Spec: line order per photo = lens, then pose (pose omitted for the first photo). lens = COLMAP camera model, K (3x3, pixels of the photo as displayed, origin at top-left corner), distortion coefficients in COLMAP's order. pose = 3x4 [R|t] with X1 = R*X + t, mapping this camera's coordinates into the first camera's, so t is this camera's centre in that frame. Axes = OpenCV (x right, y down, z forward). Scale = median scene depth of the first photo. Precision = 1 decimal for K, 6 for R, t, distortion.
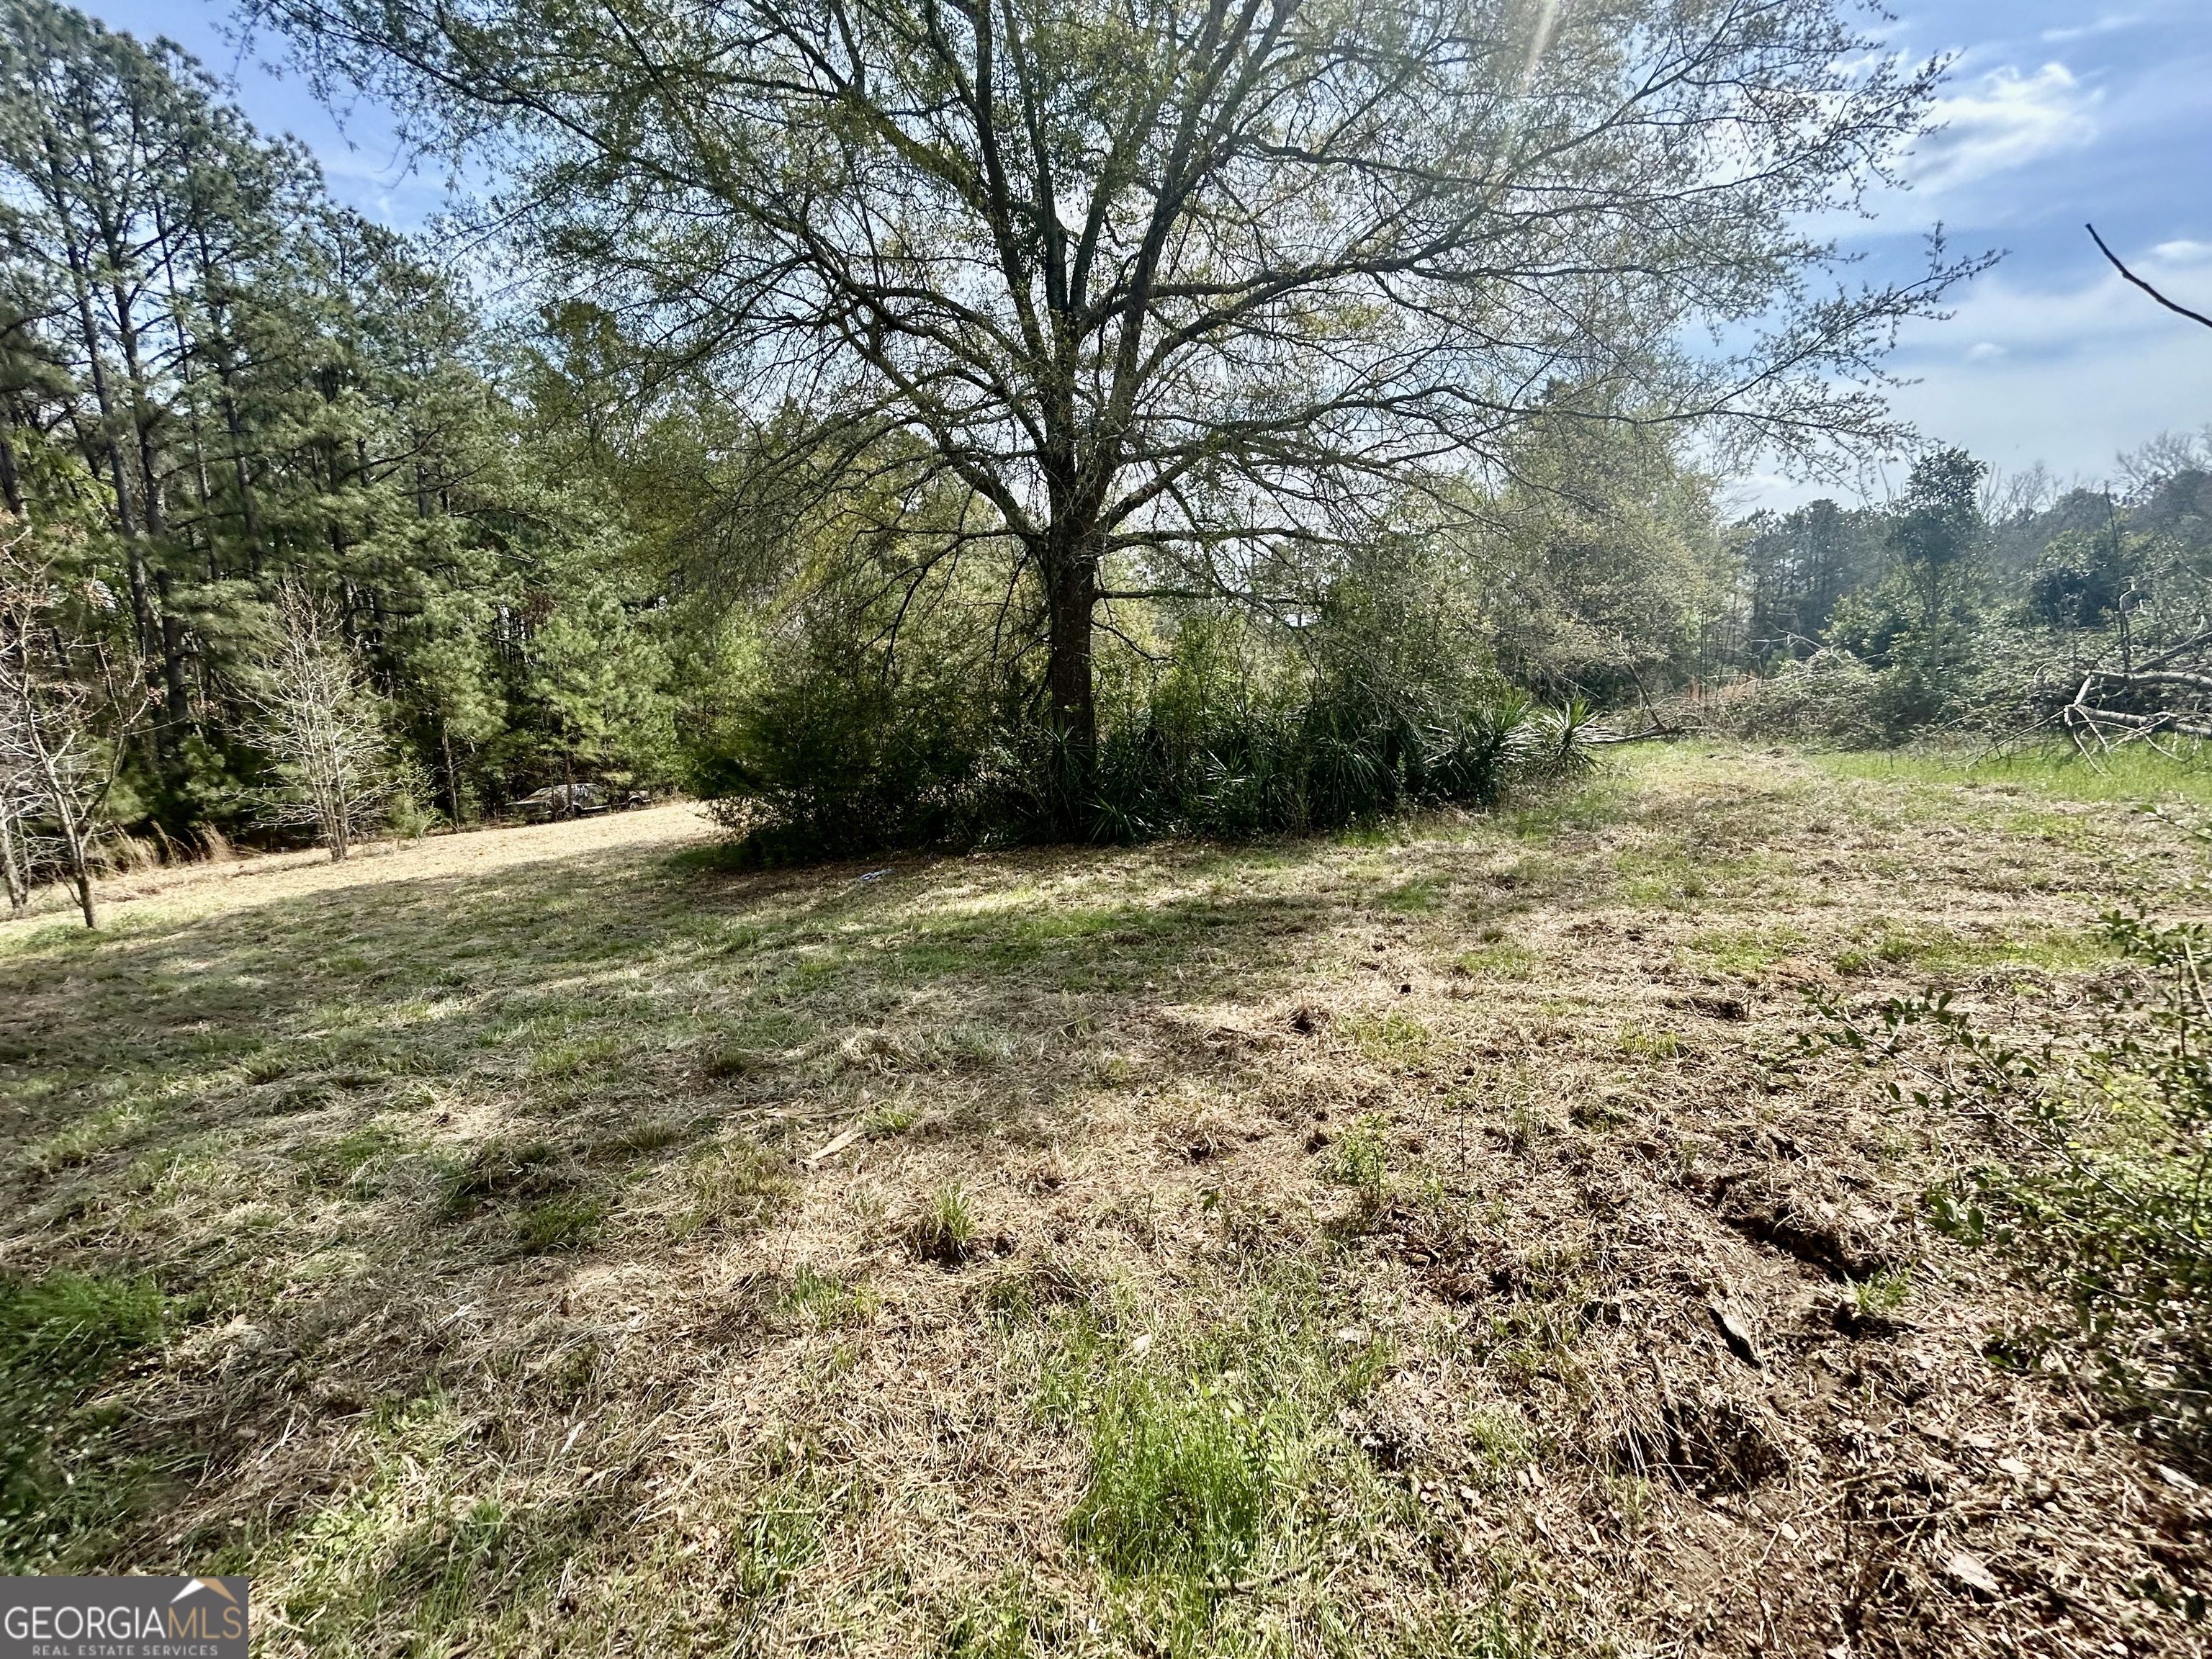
lens RADIAL K [[903.2, 0, 1102.9], [0, 903.2, 825.9], [0, 0, 1]] dist [0.001224, 0.000399]
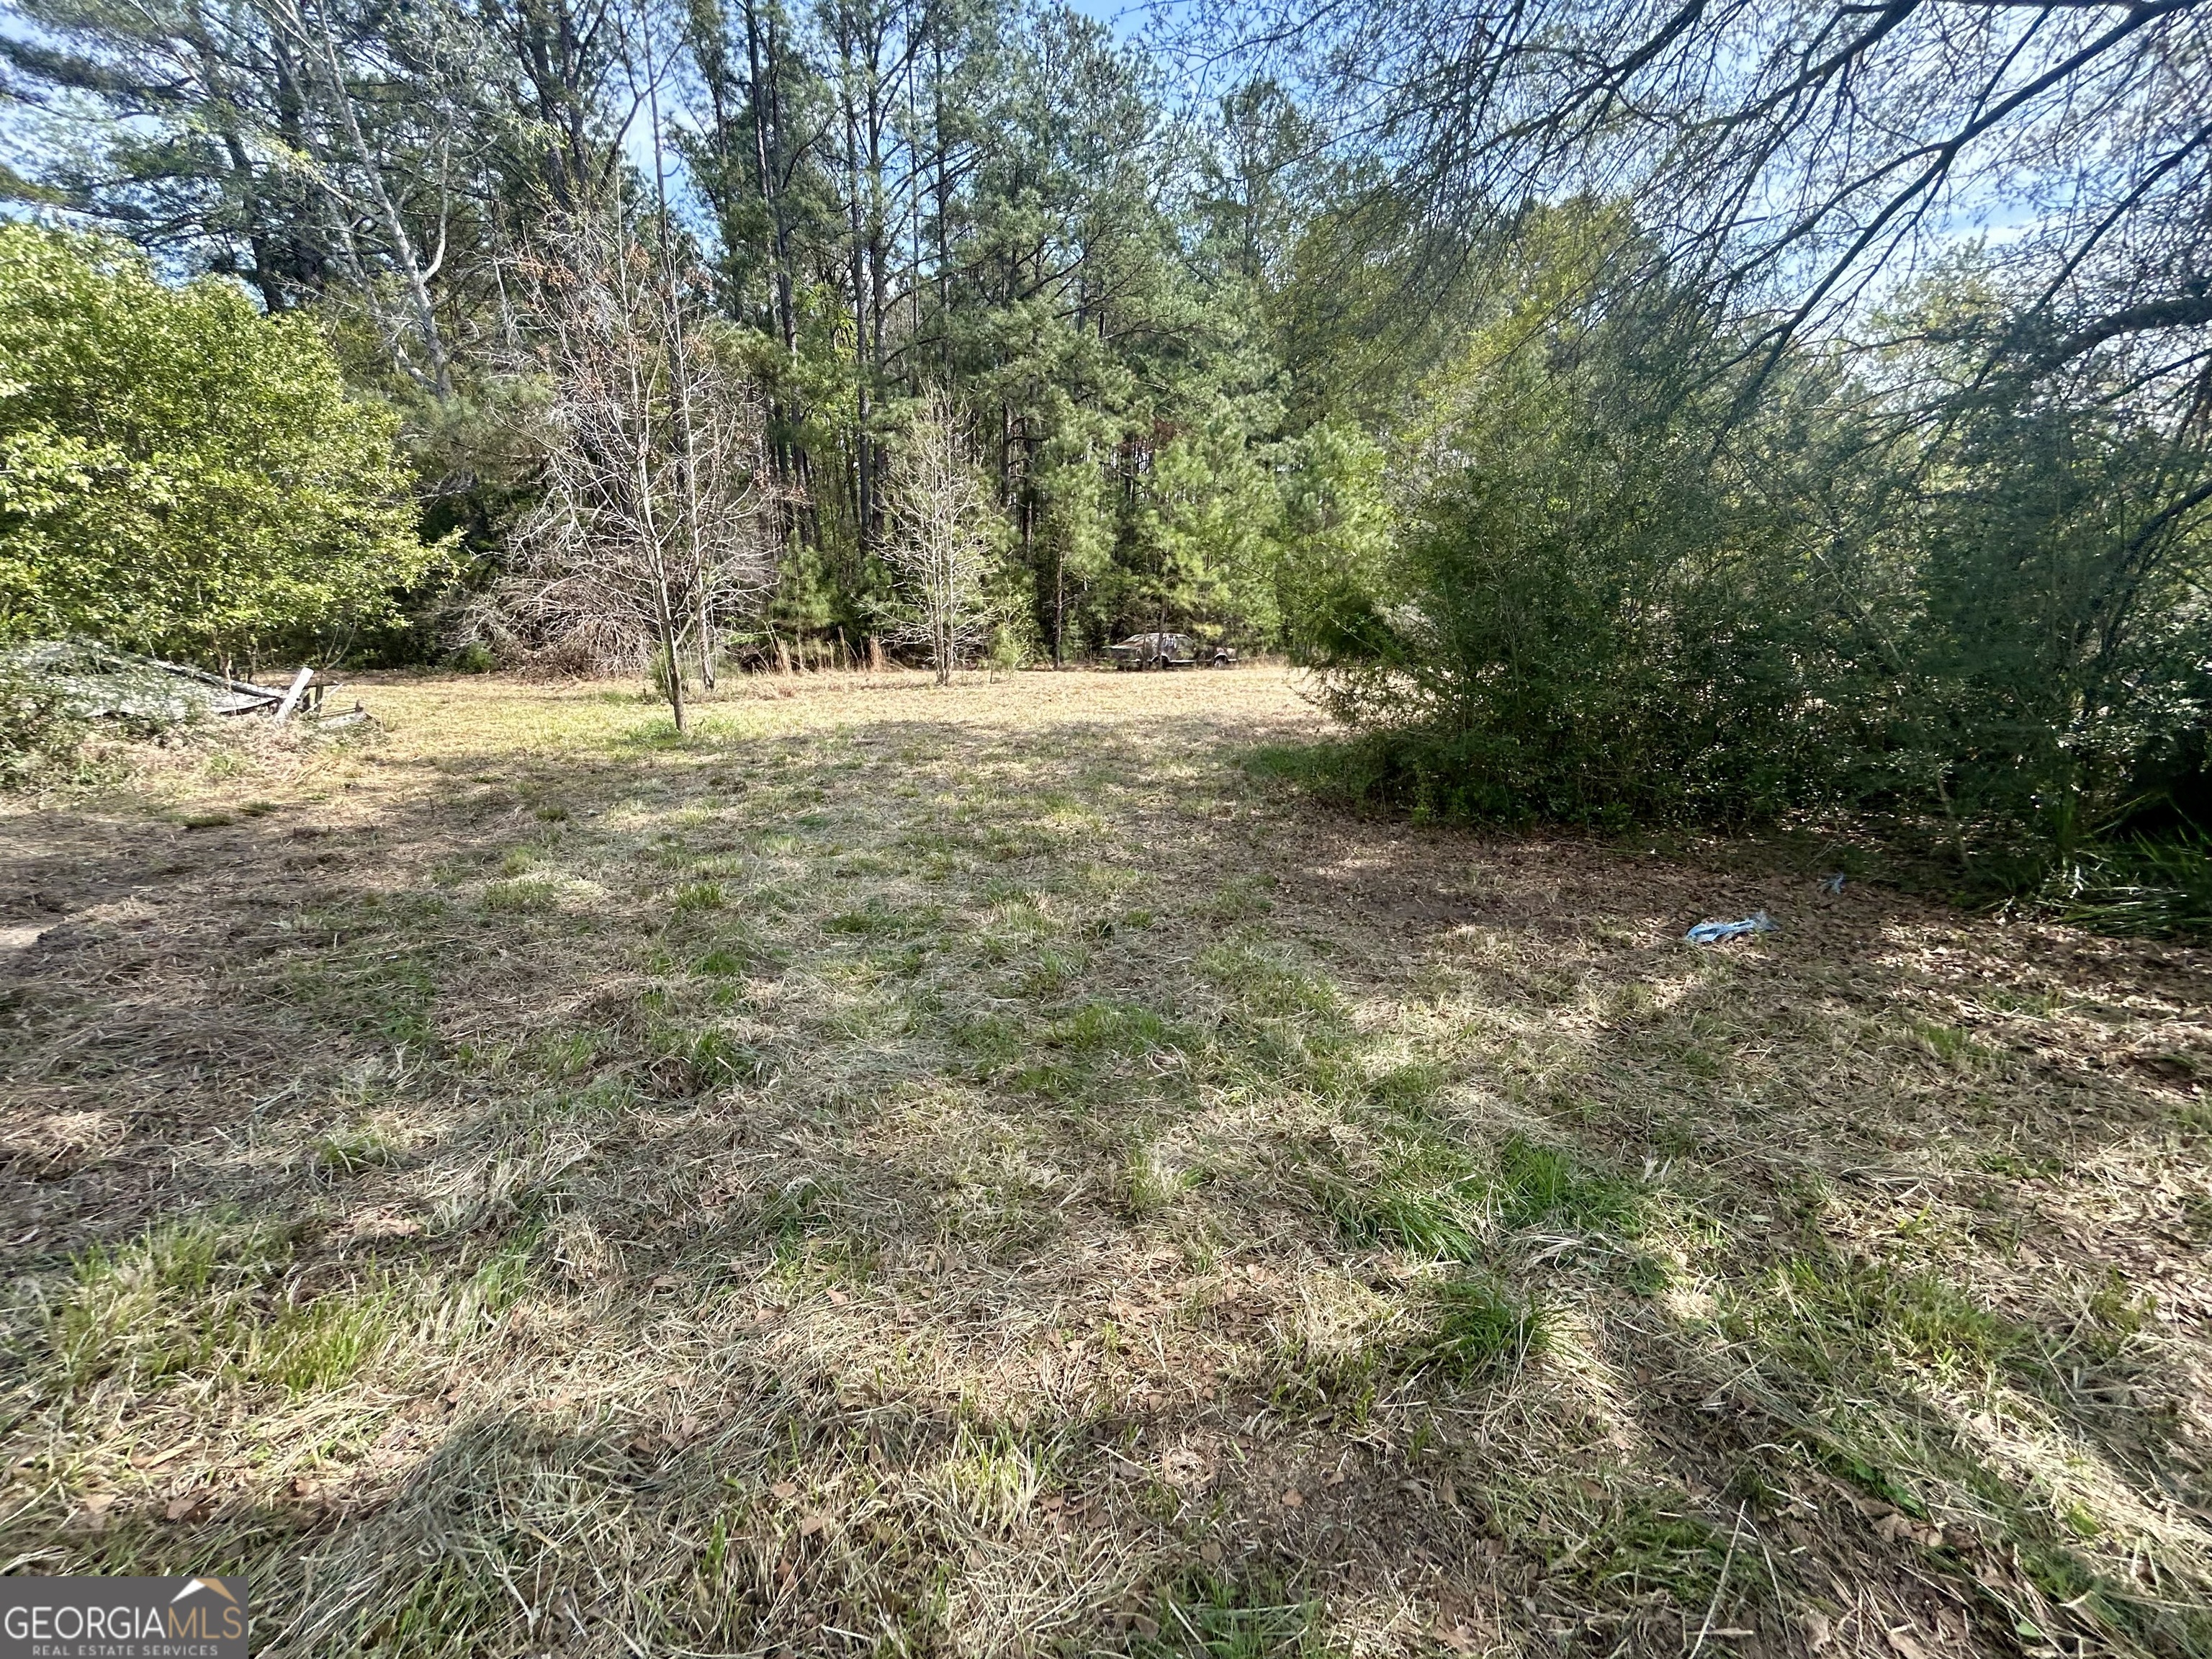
lens RADIAL K [[903.2, 0, 1102.9], [0, 903.2, 825.9], [0, 0, 1]] dist [0.001224, 0.000399]
pose [[0.813096, 0.215691, -0.540696, -0.101365], [-0.142319, 0.974293, 0.174639, -0.006559], [0.564464, -0.065047, 0.822891, 0.203750]]
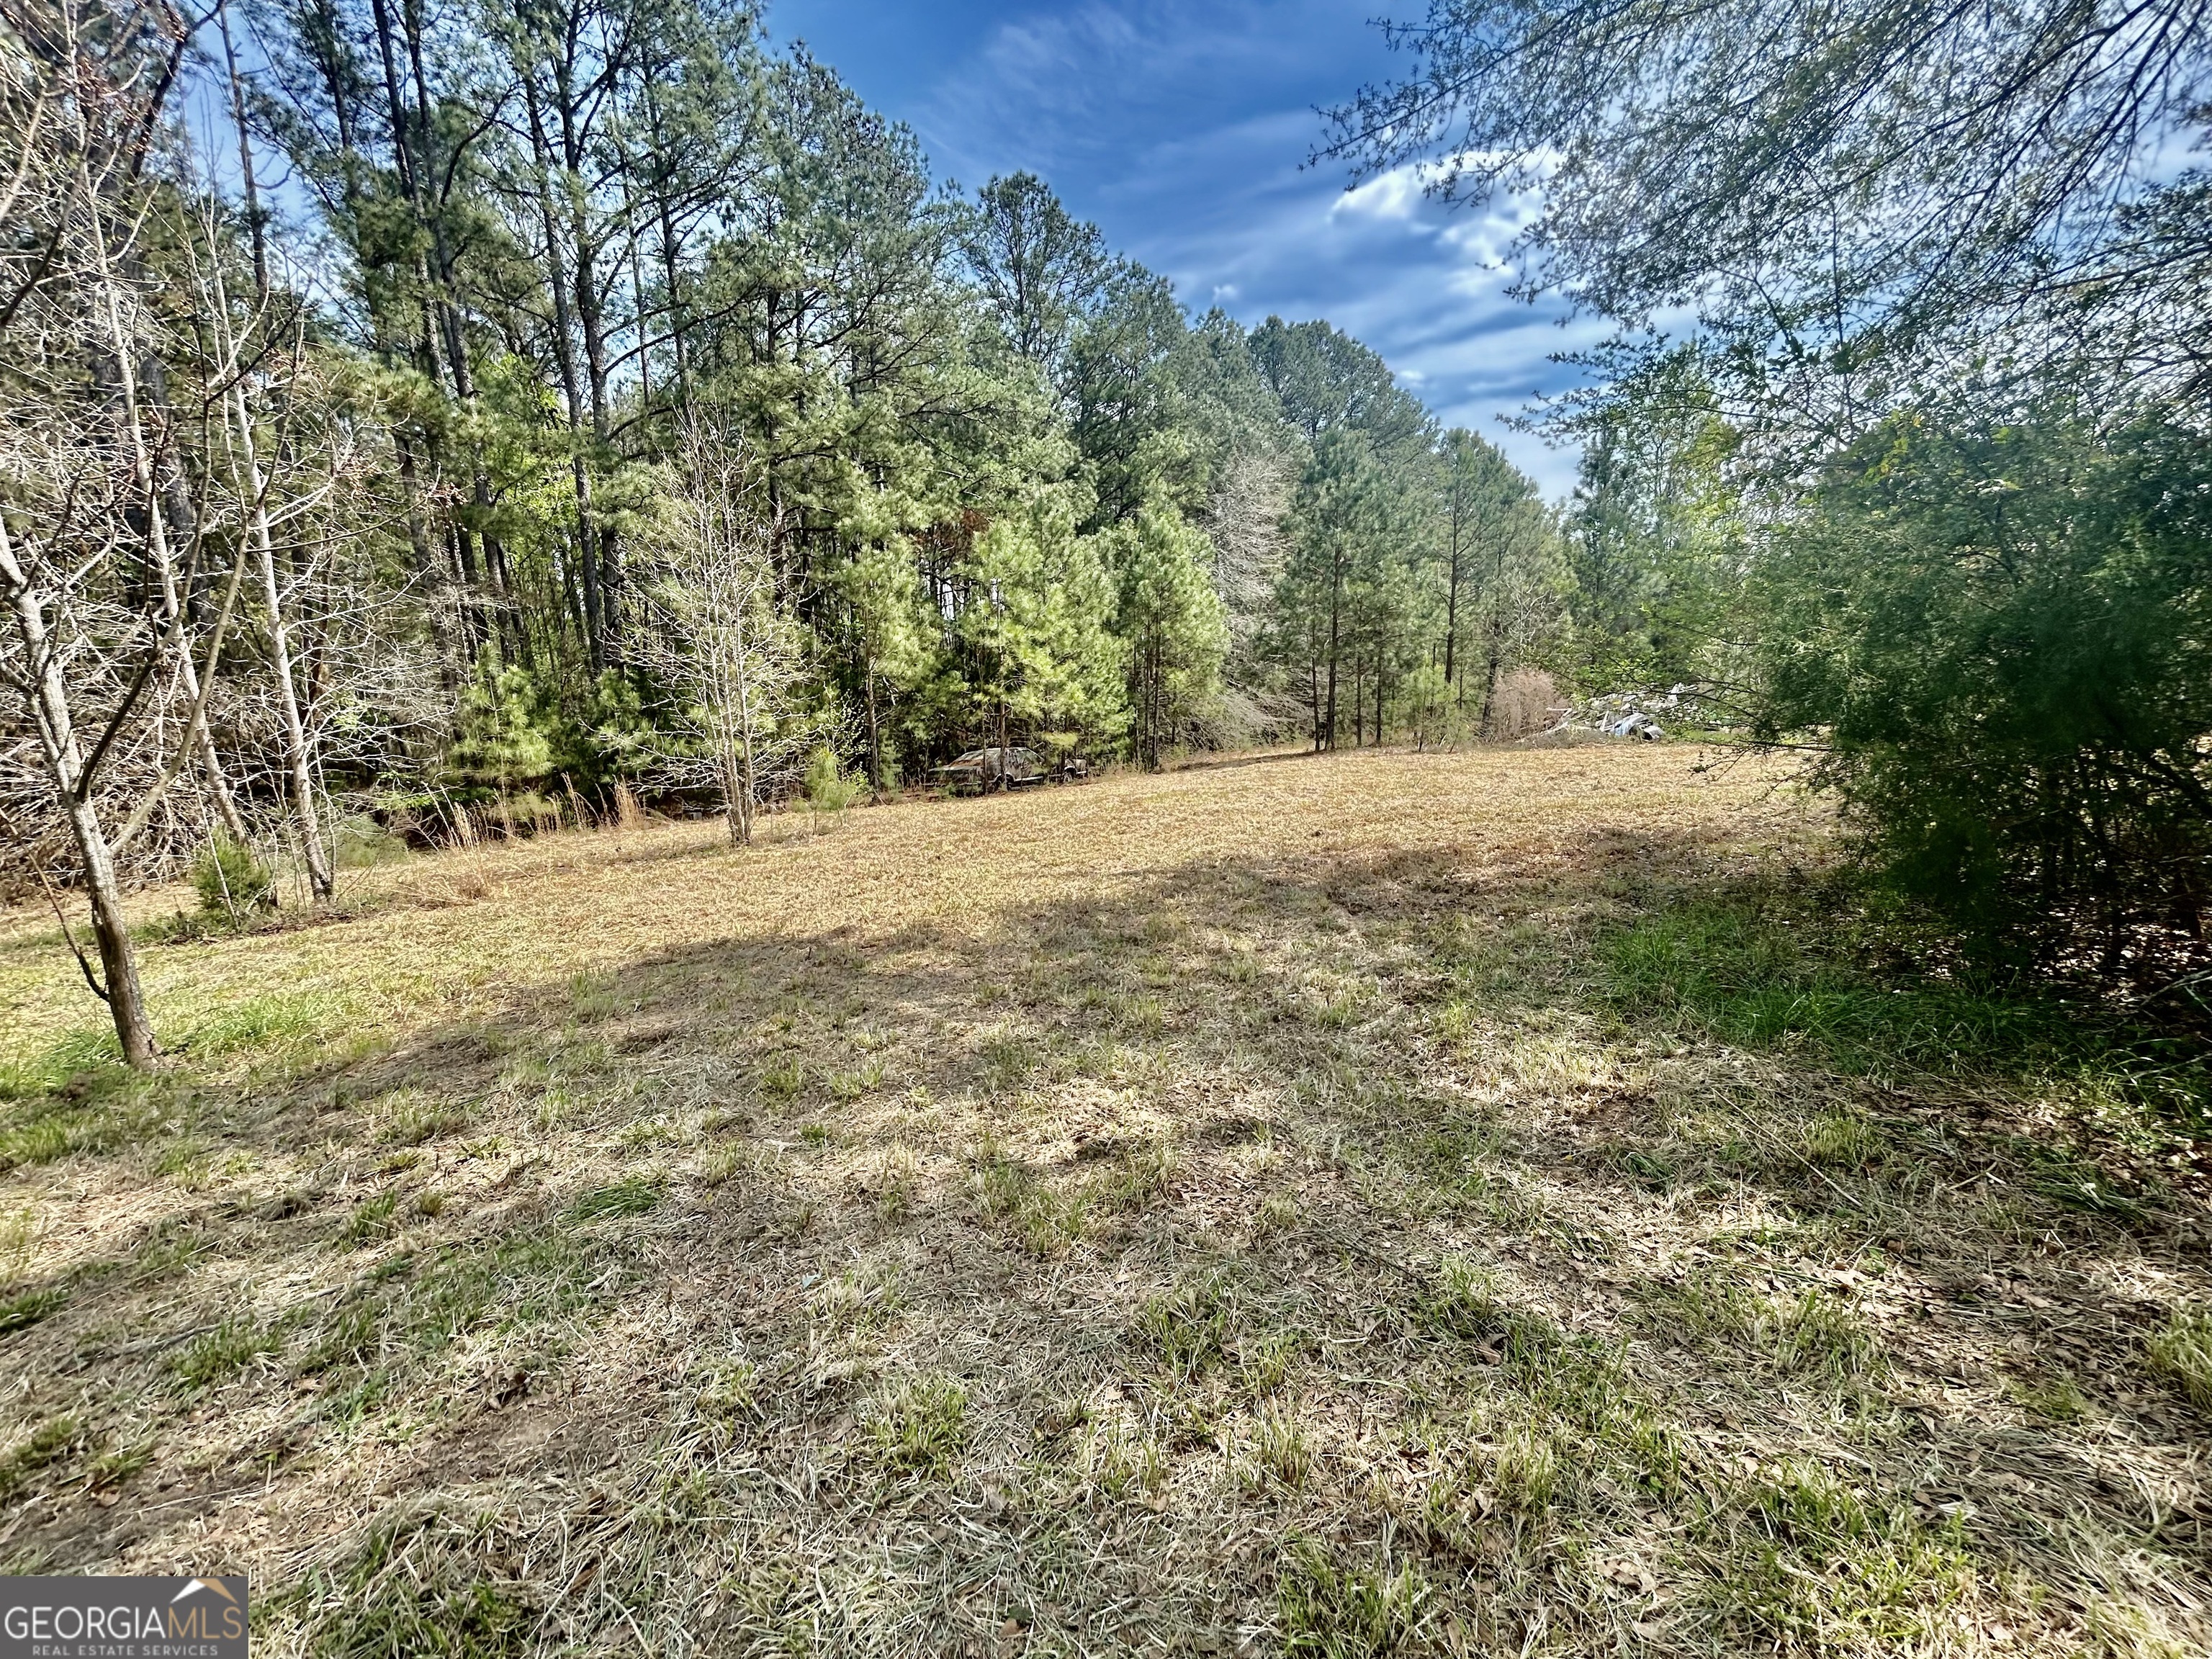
lens RADIAL K [[903.2, 0, 1102.9], [0, 903.2, 825.9], [0, 0, 1]] dist [0.001224, 0.000399]
pose [[0.937235, 0.061319, -0.343264, -0.265655], [-0.054525, 0.998079, 0.029418, -0.007099], [0.344409, -0.008855, 0.938778, 0.338566]]
